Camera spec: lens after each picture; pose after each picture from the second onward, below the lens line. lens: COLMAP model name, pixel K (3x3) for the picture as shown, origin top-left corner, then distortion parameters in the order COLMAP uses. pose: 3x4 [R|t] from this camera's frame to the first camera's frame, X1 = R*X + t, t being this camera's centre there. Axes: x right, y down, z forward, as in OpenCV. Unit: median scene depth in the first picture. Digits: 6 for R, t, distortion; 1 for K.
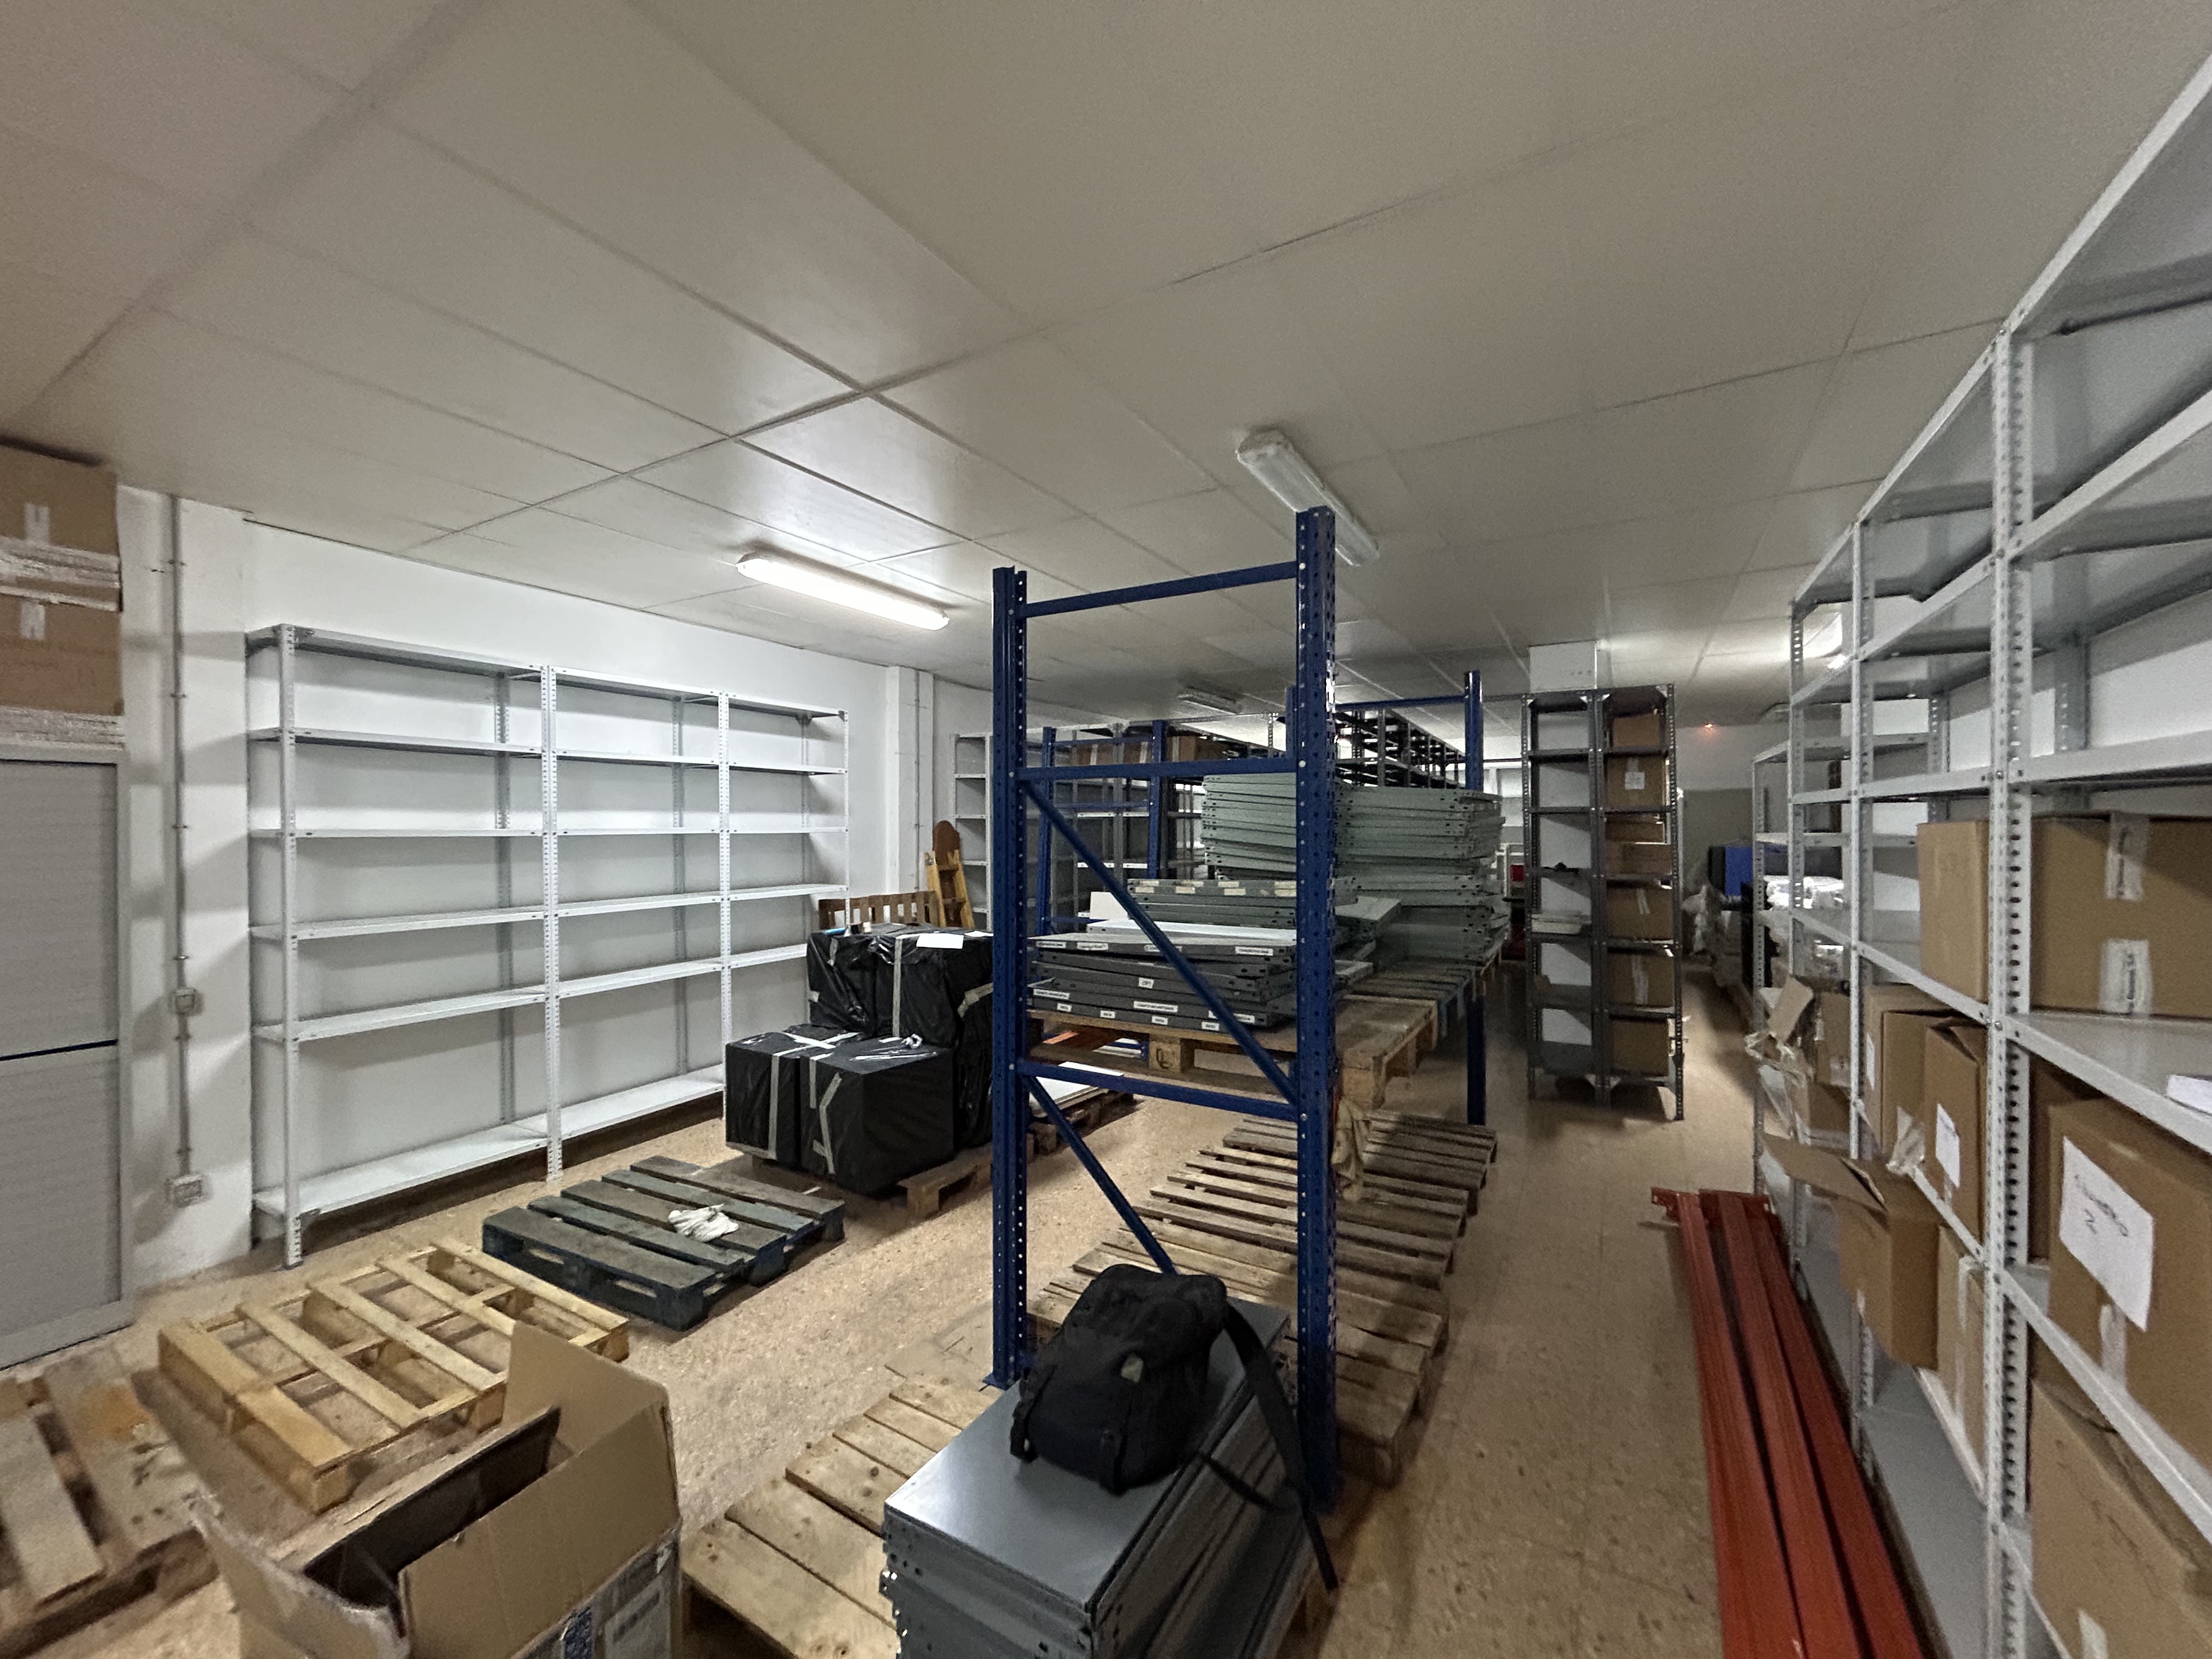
lens RADIAL K [[887.2, 0, 1100.4], [0, 887.2, 826.7], [0, 0, 1]] dist [-0.001829, 0.000293]
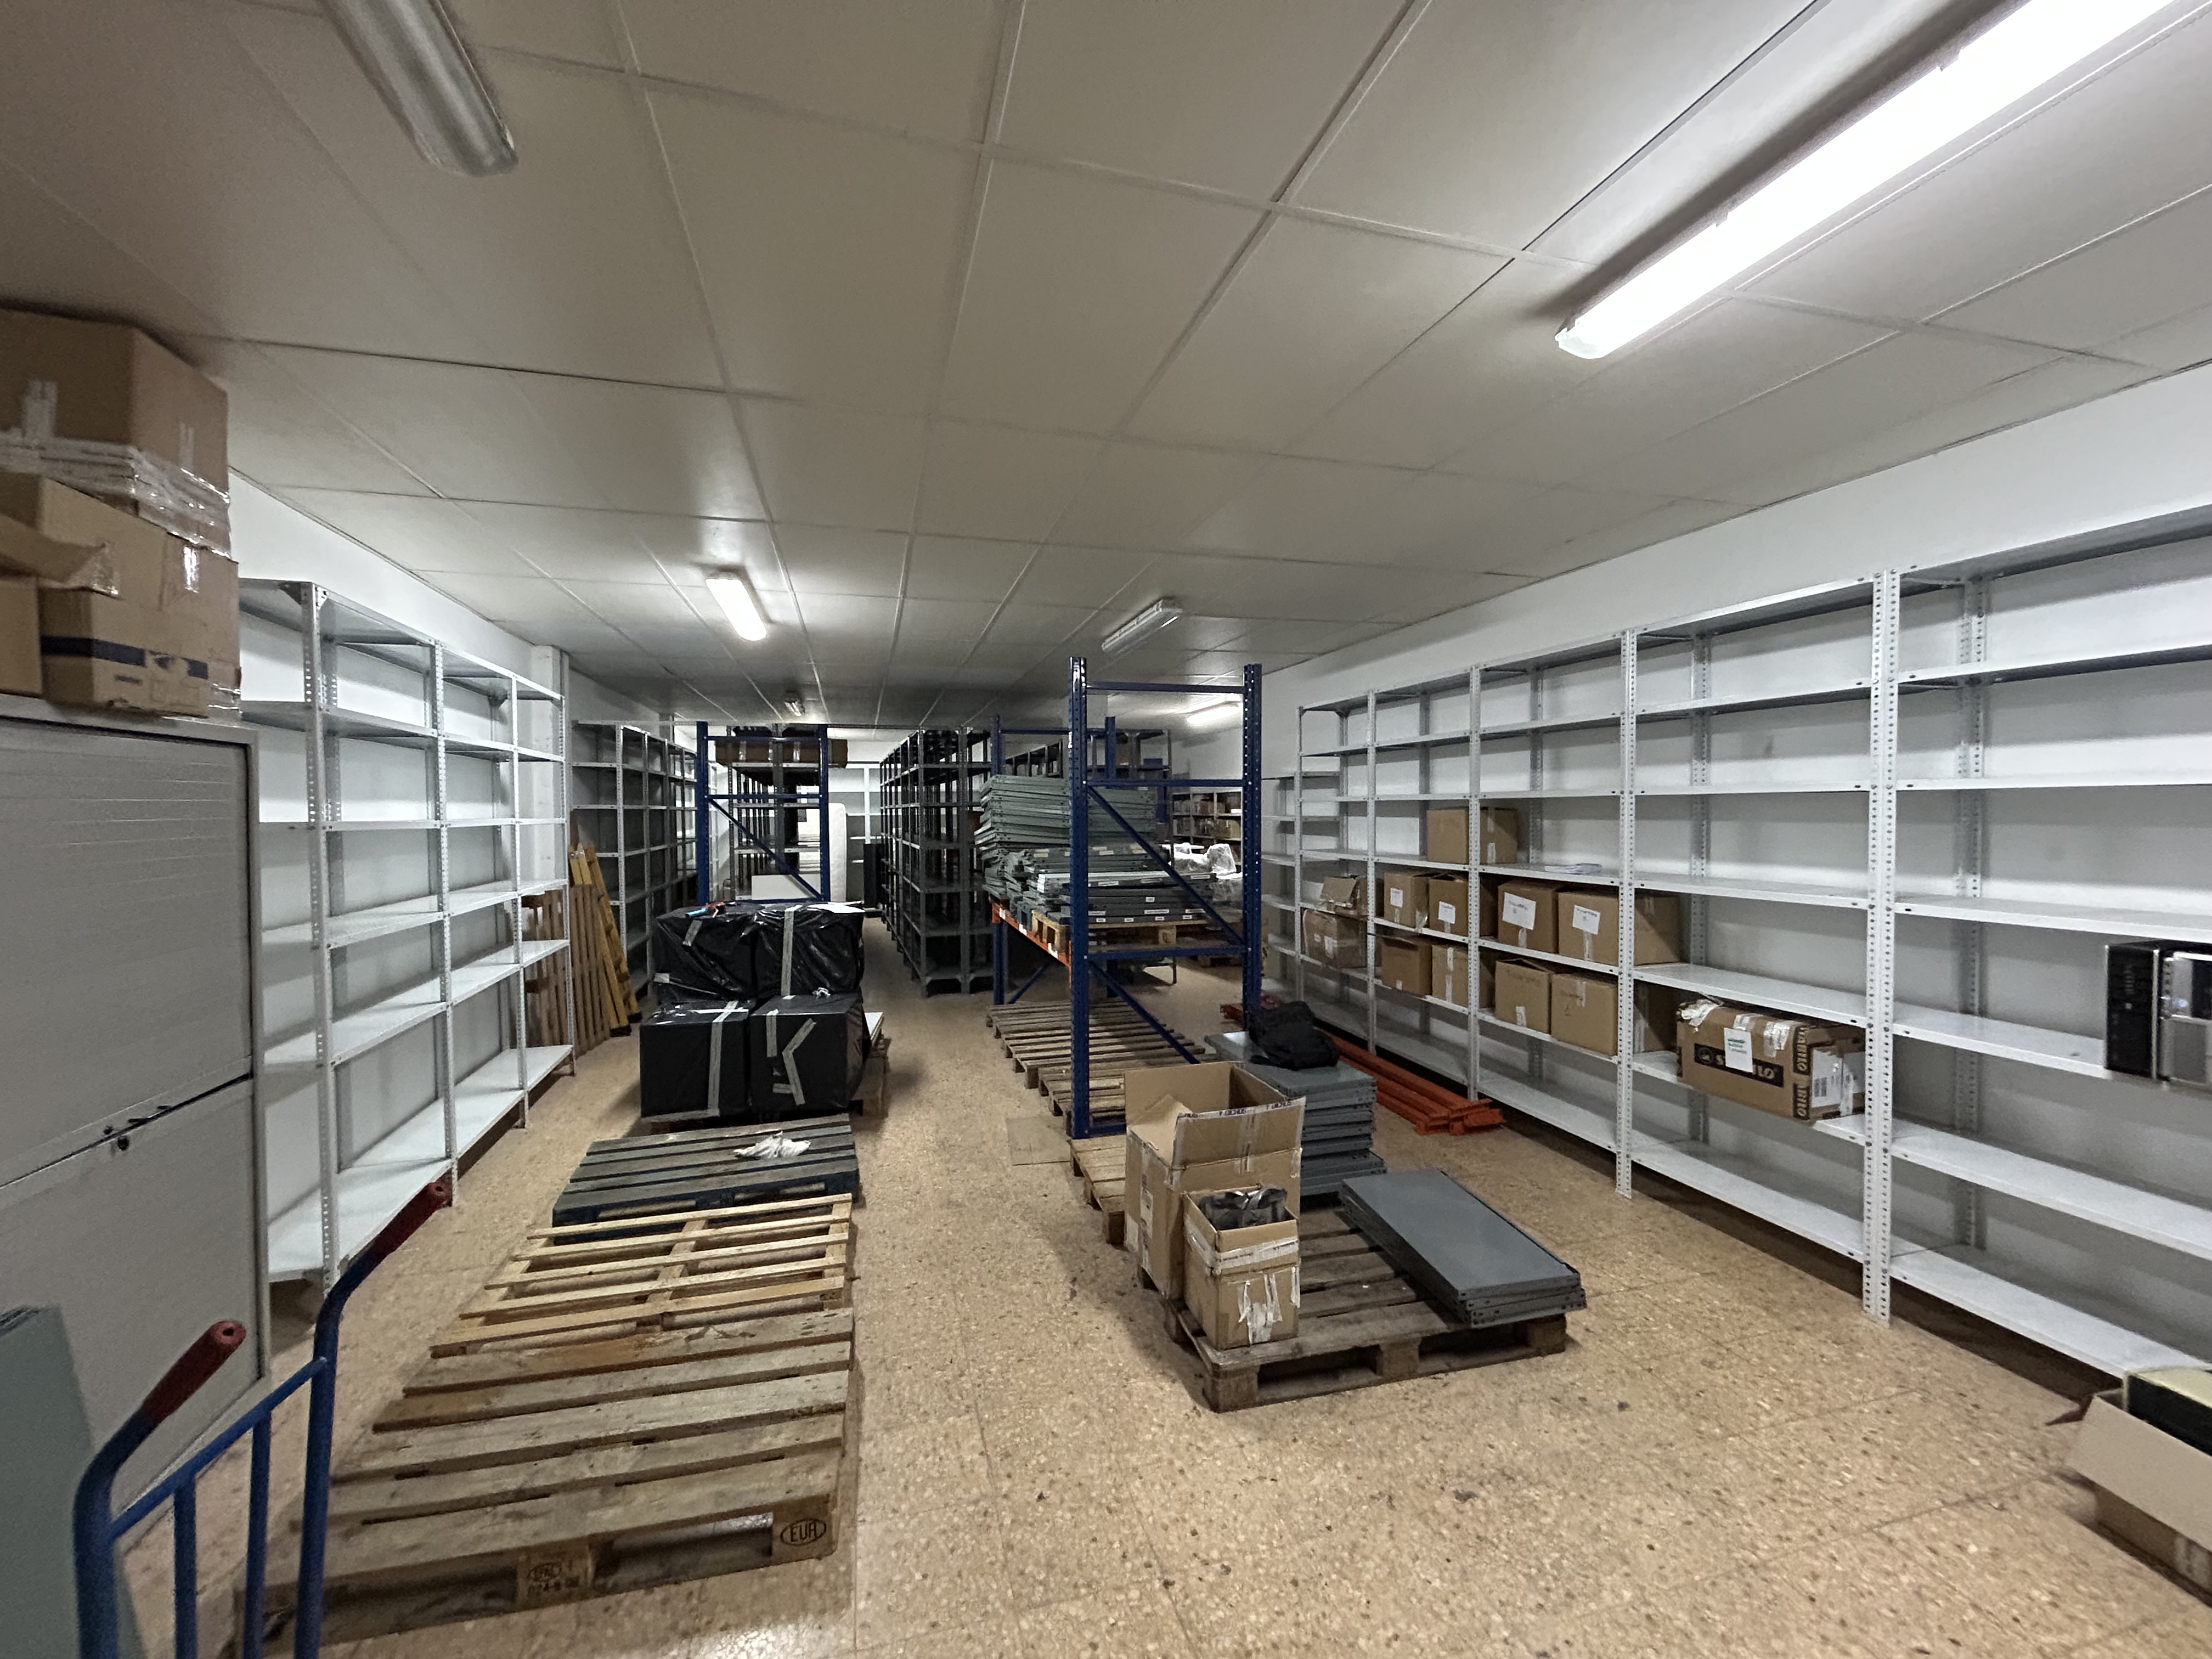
lens RADIAL K [[887.2, 0, 1101.5], [0, 887.2, 824.4], [0, 0, 1]] dist [-0.001829, 0.000293]
pose [[0.695855, -0.012654, 0.718070, -1.005112], [0.006540, 0.999915, 0.011283, 0.000949], [-0.718152, -0.003155, 0.695879, -0.145023]]
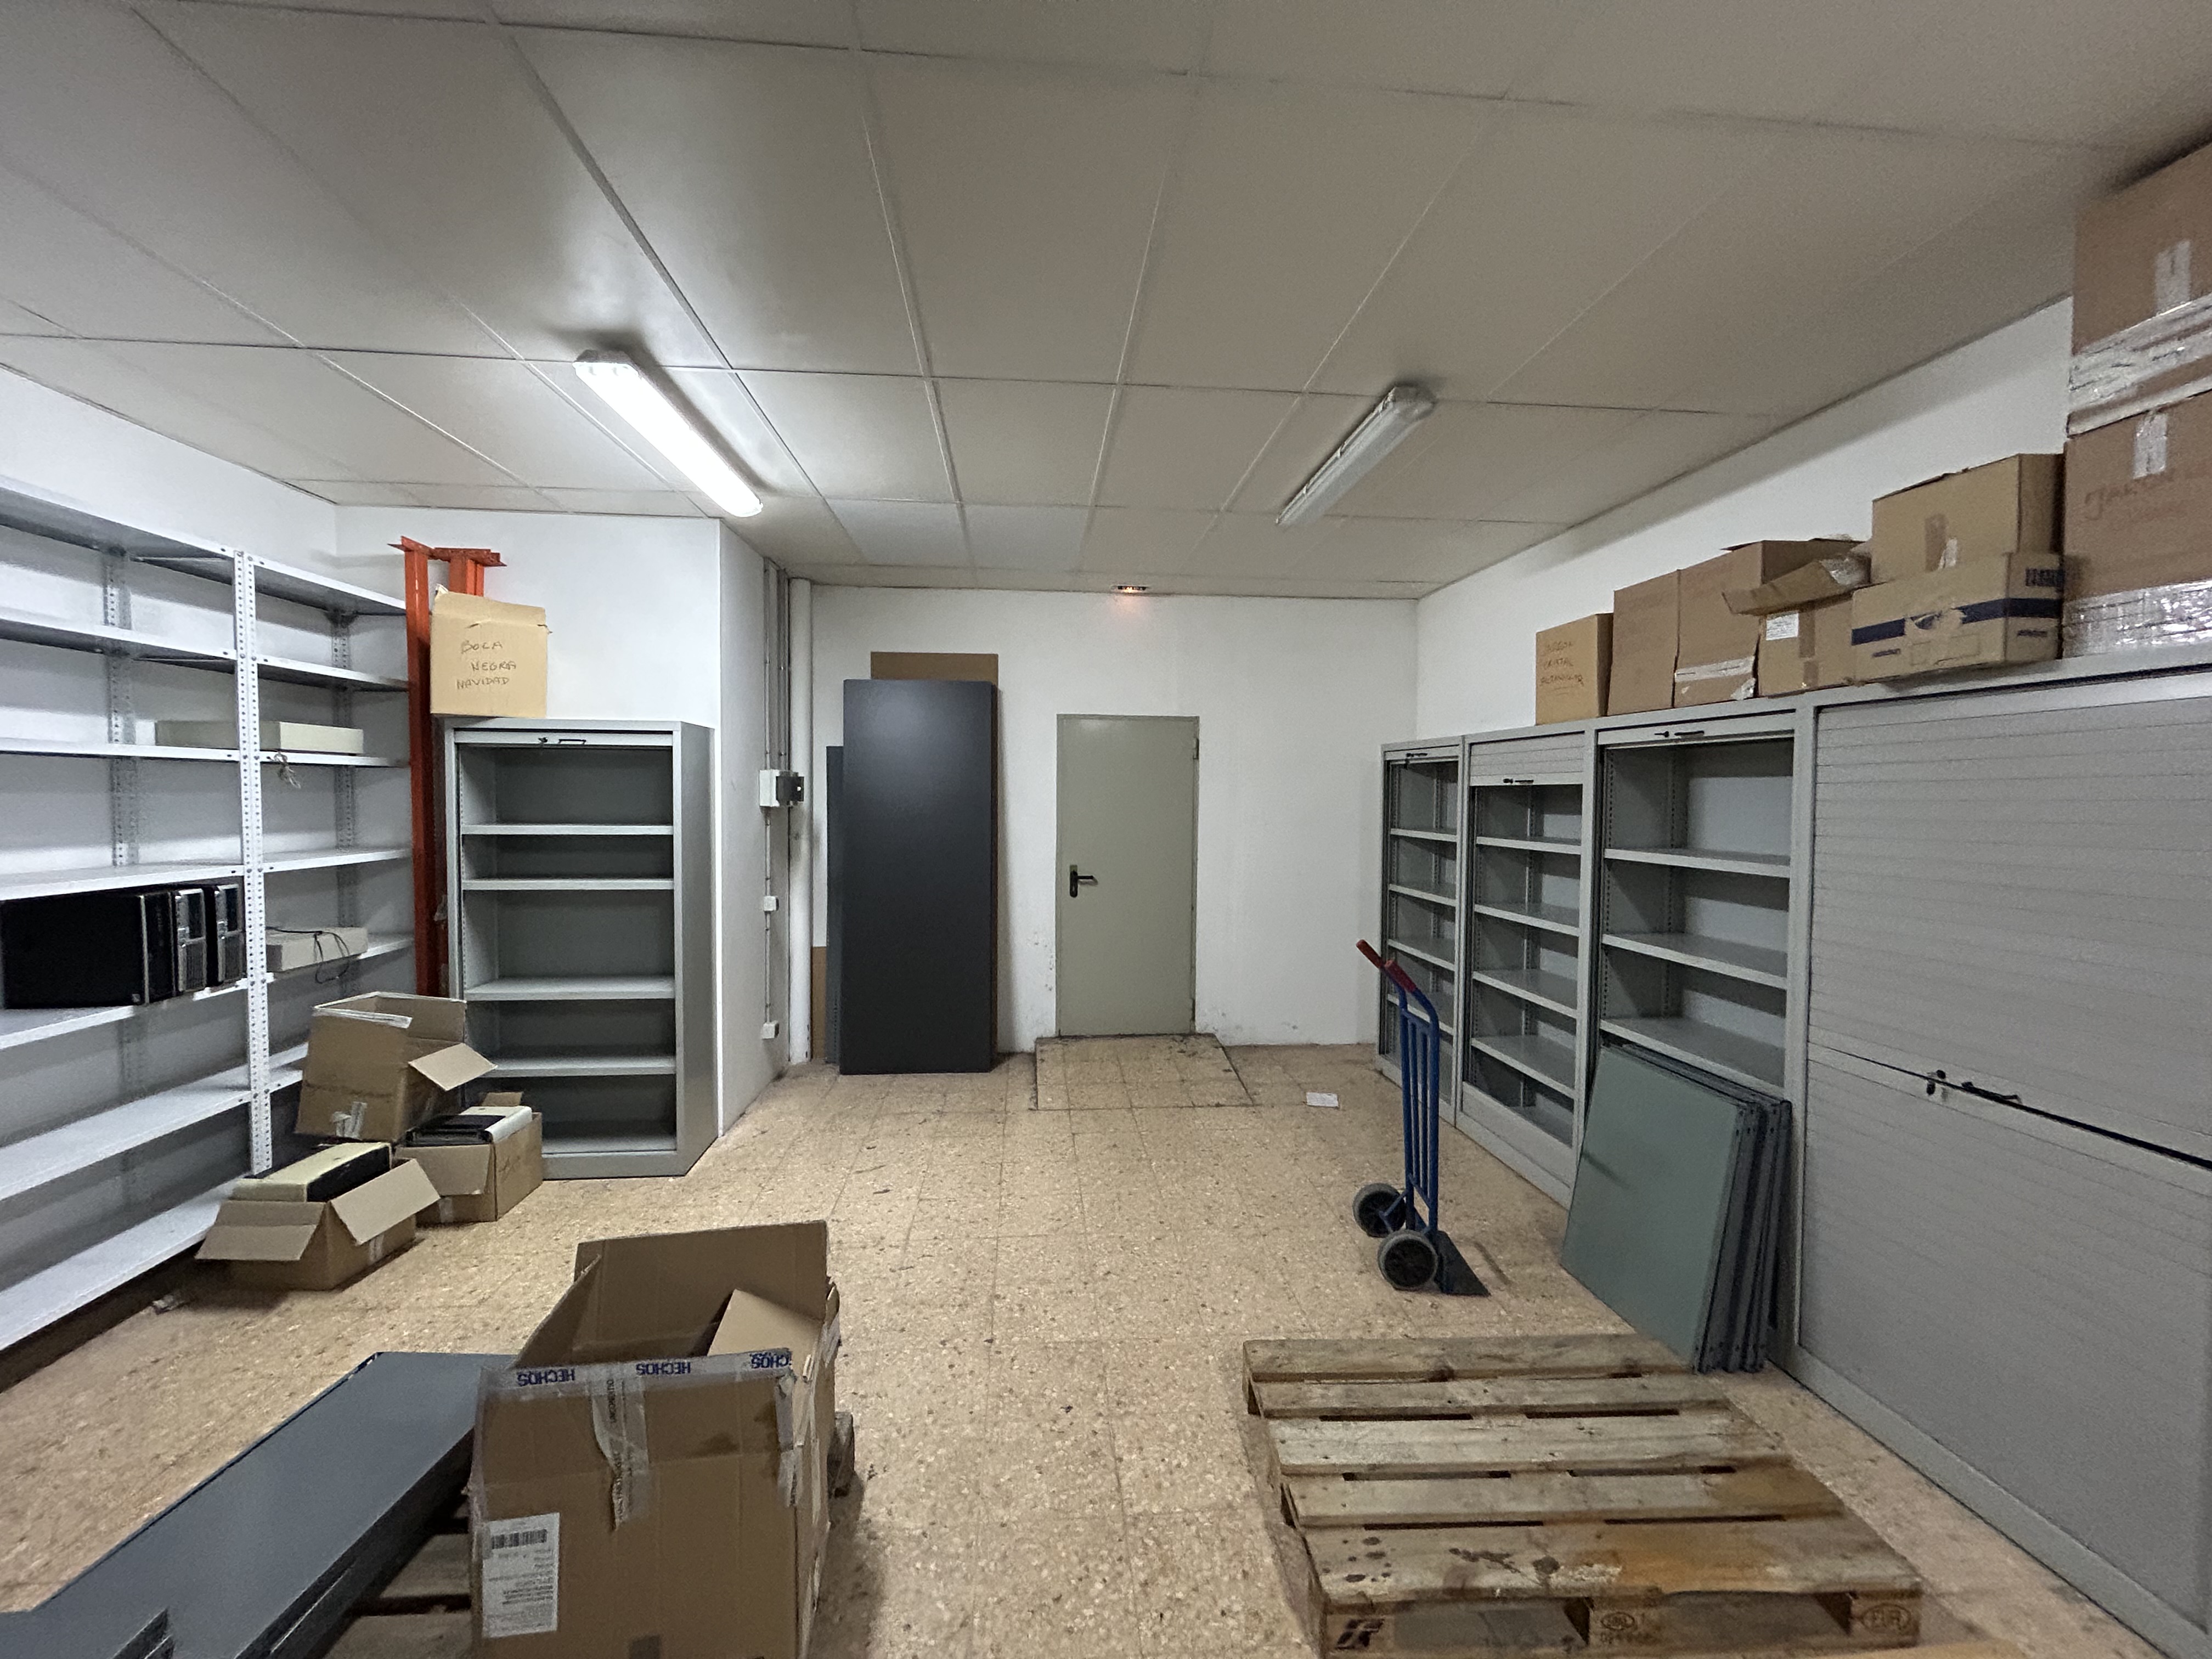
lens RADIAL K [[887.2, 0, 1099.7], [0, 887.2, 821.9], [0, 0, 1]] dist [-0.001829, 0.000293]
pose [[-0.814252, 0.016599, -0.580274, -0.202620], [-0.004819, 0.999363, 0.035351, 0.010436], [0.580491, 0.031581, -0.813654, 0.900918]]
